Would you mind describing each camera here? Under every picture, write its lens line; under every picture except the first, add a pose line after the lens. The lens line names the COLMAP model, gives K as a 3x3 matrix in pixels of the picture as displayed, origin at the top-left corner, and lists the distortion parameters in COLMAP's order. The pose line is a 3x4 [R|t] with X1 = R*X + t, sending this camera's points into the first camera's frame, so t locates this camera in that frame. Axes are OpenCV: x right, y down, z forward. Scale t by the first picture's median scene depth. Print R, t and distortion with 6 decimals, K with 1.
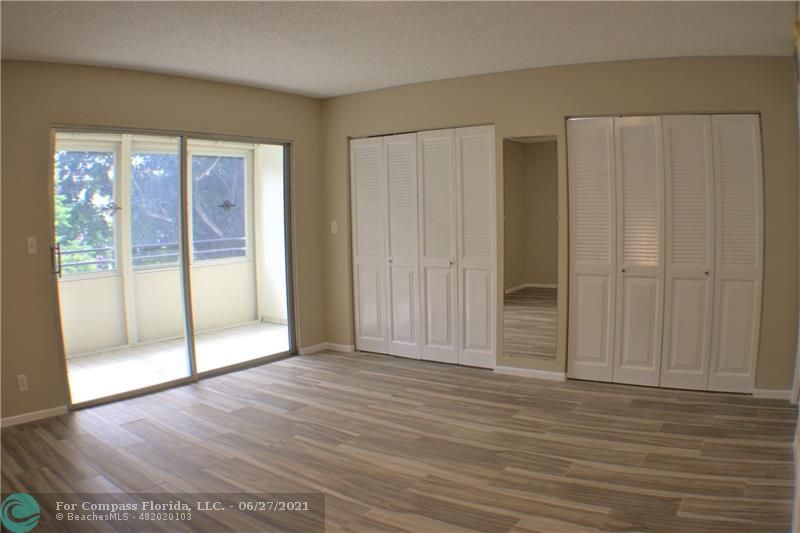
lens RADIAL K [[585.1, 0, 400.0], [0, 585.1, 266.5], [0, 0, 1]] dist [-0.331316, 0.088811]
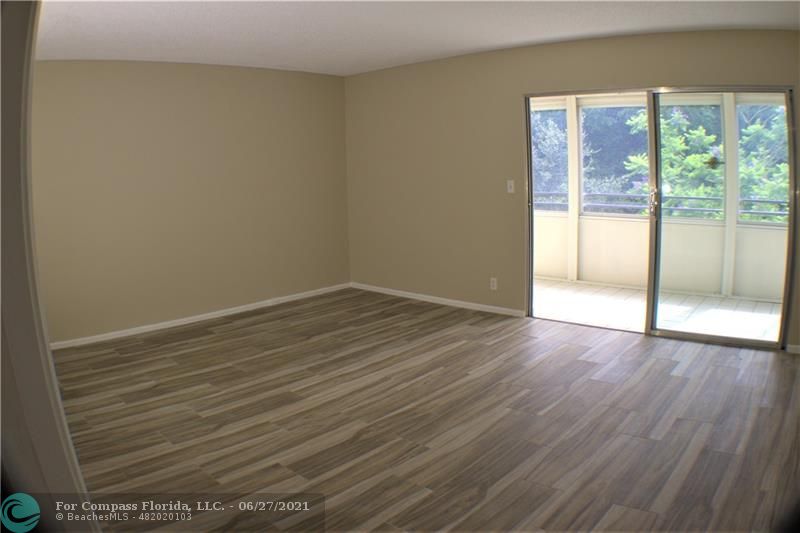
lens RADIAL K [[585.1, 0, 400.0], [0, 585.1, 266.5], [0, 0, 1]] dist [-0.331316, 0.088811]
pose [[-0.110510, 0.193146, -0.974927, 0.728221], [-0.049561, 0.978644, 0.199500, -0.101760], [0.992638, 0.070366, -0.098578, 0.773473]]
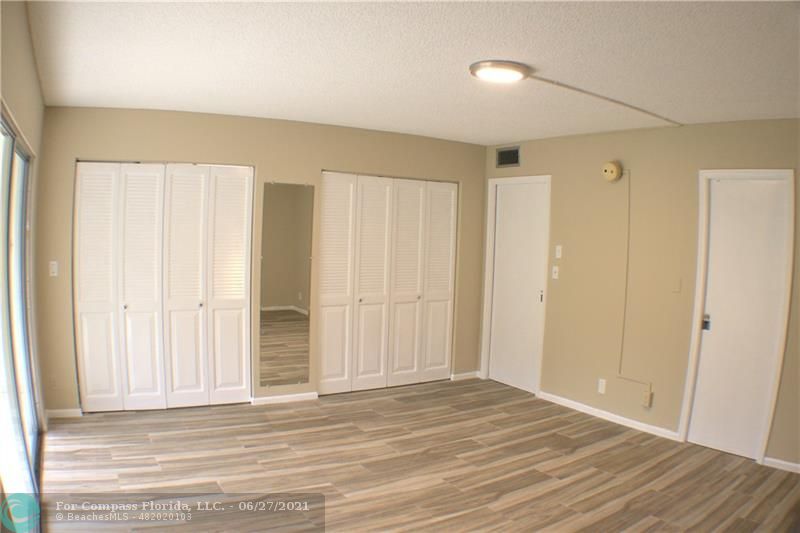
lens RADIAL K [[585.1, 0, 400.0], [0, 585.1, 266.5], [0, 0, 1]] dist [-0.331316, 0.088811]
pose [[0.379132, -0.020461, 0.925116, -0.842684], [0.030850, 0.999479, 0.009463, -0.084228], [-0.924828, 0.024952, 0.379566, 0.459445]]
